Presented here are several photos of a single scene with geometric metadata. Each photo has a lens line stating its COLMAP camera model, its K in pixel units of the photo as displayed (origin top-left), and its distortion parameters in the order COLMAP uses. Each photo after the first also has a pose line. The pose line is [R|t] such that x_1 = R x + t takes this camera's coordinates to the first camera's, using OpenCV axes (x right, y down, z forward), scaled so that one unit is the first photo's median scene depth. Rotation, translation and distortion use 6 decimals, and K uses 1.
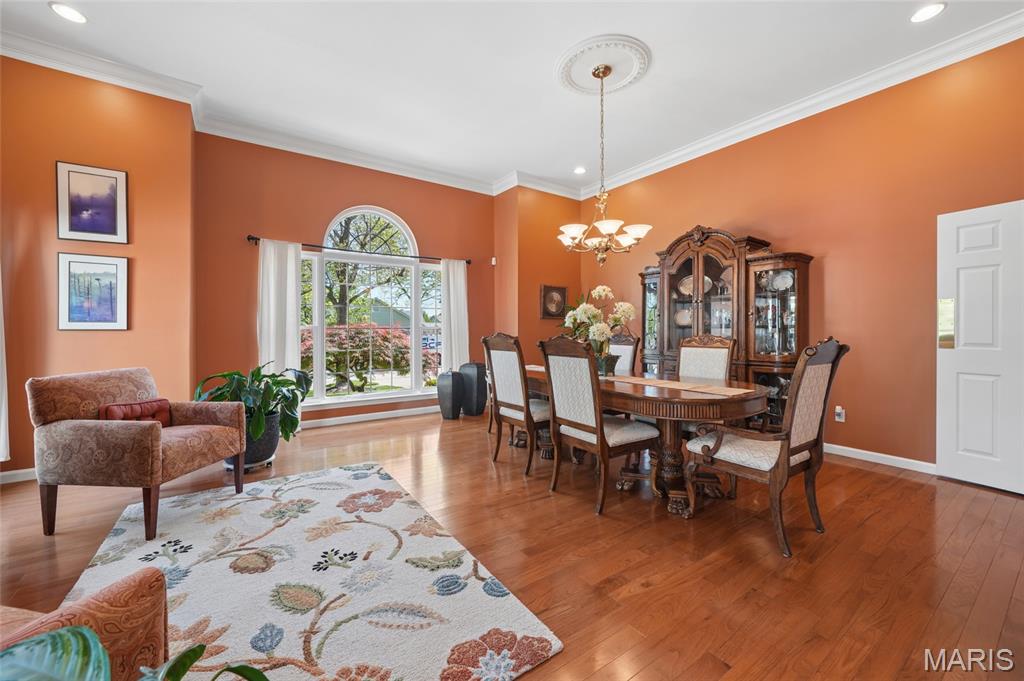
lens RADIAL K [[413.9, 0, 508.2], [0, 413.9, 334.8], [0, 0, 1]] dist [-0.002242, -0.000267]
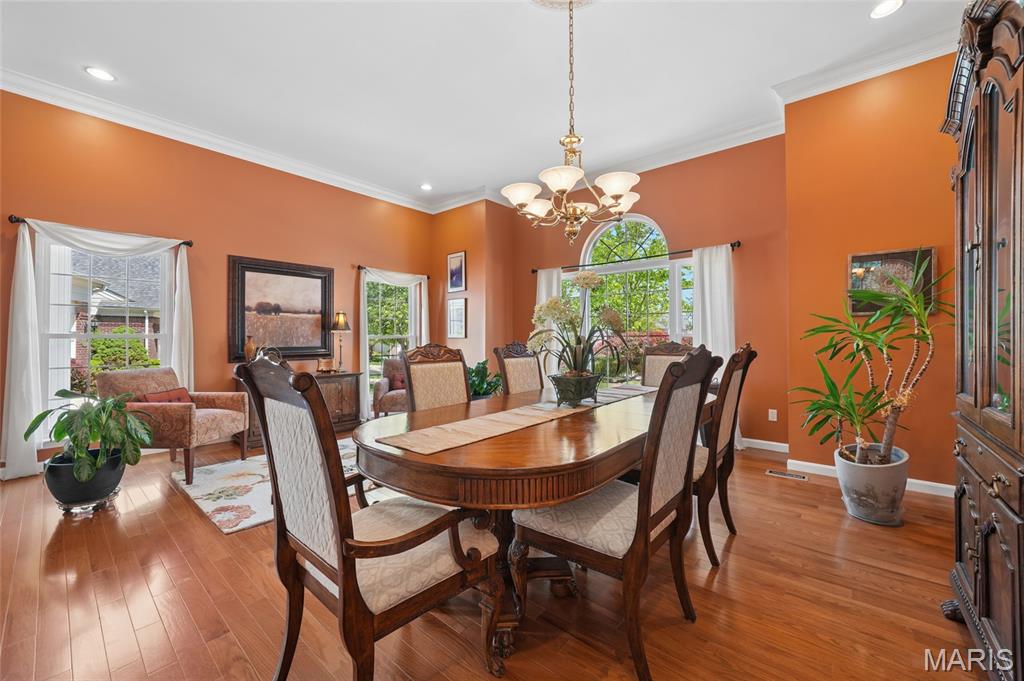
lens RADIAL K [[396.4, 0, 511.3], [0, 396.4, 342.9], [0, 0, 1]] dist [-0.009007, -0.000037]
pose [[0.288007, 0.007832, -0.957596, 1.129260], [-0.006013, 0.999962, 0.006369, 0.001672], [0.957610, 0.003924, 0.288043, 0.958679]]
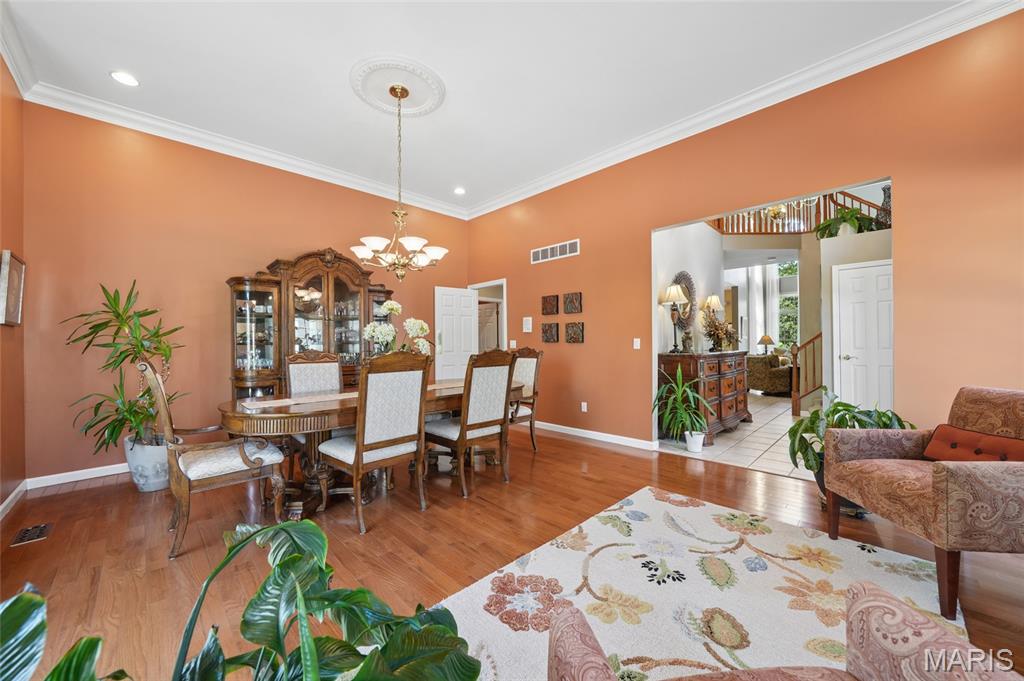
lens RADIAL K [[387.7, 0, 506.4], [0, 387.7, 339.2], [0, 0, 1]] dist [-0.003471, -0.000058]
pose [[-0.192474, 0.009528, 0.981256, -1.052279], [0.013951, 0.999878, -0.006972, -0.022262], [-0.981203, 0.012348, -0.192583, 1.270022]]
